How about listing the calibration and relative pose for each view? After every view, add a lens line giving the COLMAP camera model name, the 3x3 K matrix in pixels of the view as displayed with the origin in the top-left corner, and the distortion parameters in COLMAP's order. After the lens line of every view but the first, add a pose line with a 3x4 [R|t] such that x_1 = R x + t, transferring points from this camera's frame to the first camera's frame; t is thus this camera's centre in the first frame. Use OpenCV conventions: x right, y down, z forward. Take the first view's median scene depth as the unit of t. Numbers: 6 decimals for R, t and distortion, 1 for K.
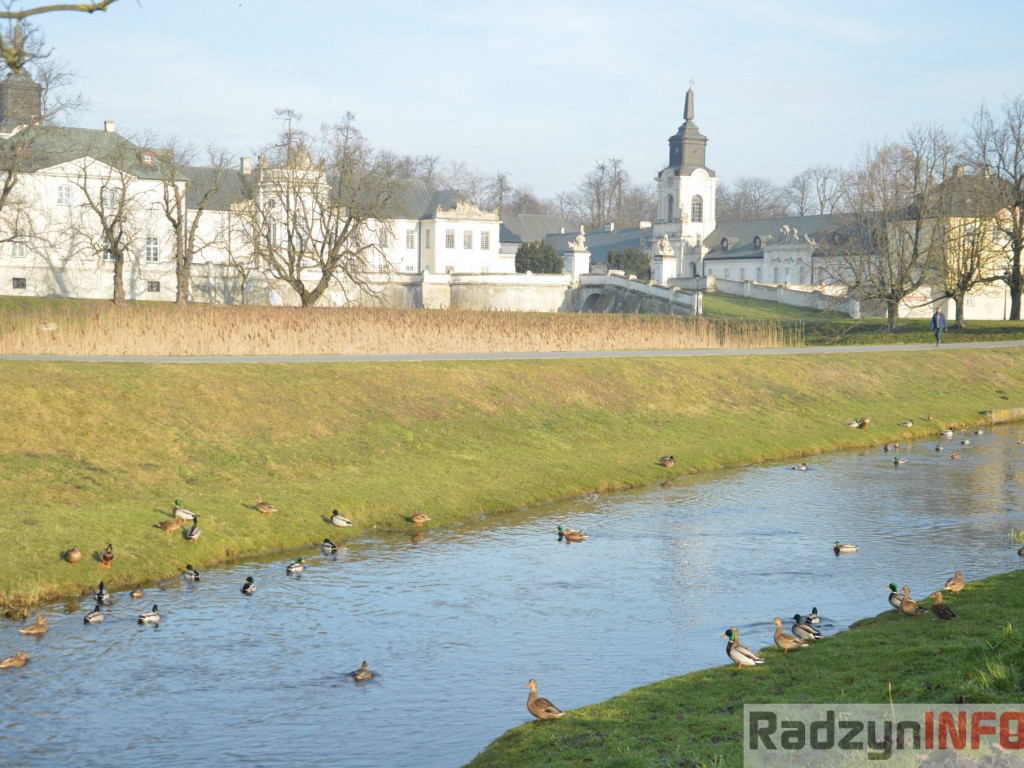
lens RADIAL K [[1720.8, 0, 514.4], [0, 1720.8, 385.3], [0, 0, 1]] dist [0.121446, 0.000000]
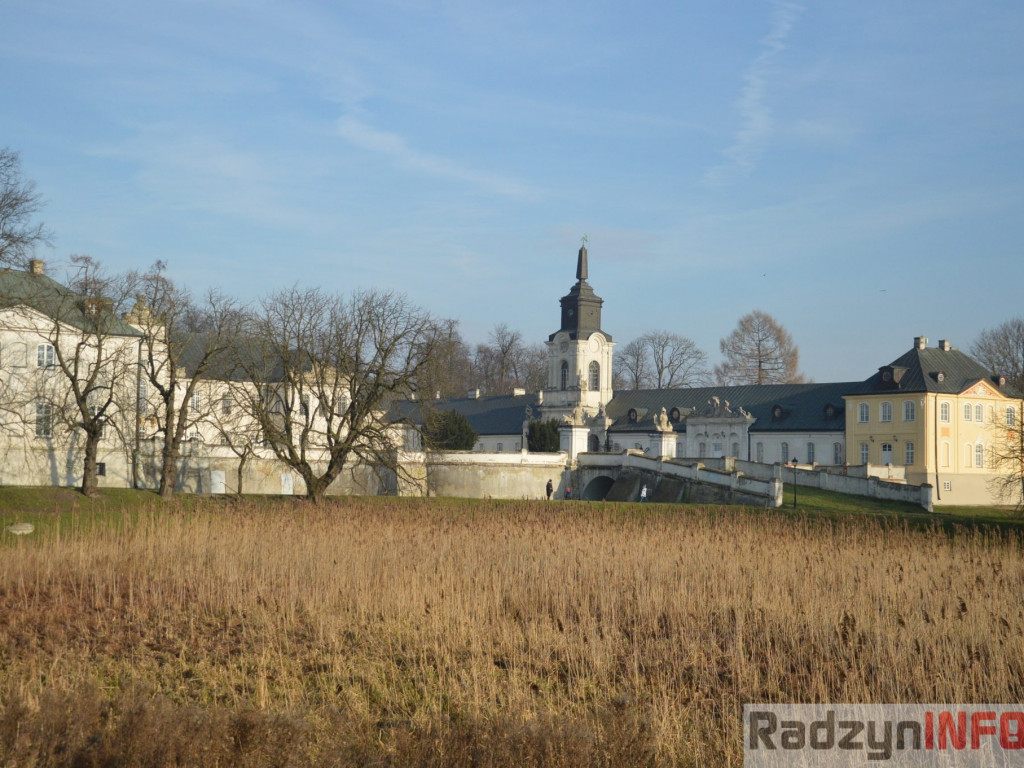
lens RADIAL K [[1720.8, 0, 509.8], [0, 1720.8, 382.7], [0, 0, 1]] dist [0.121446, 0.000000]
pose [[0.981024, 0.015217, 0.193286, -0.122514], [0.003053, 0.995579, -0.093875, -0.014686], [-0.193860, 0.092684, 0.976641, 0.129840]]
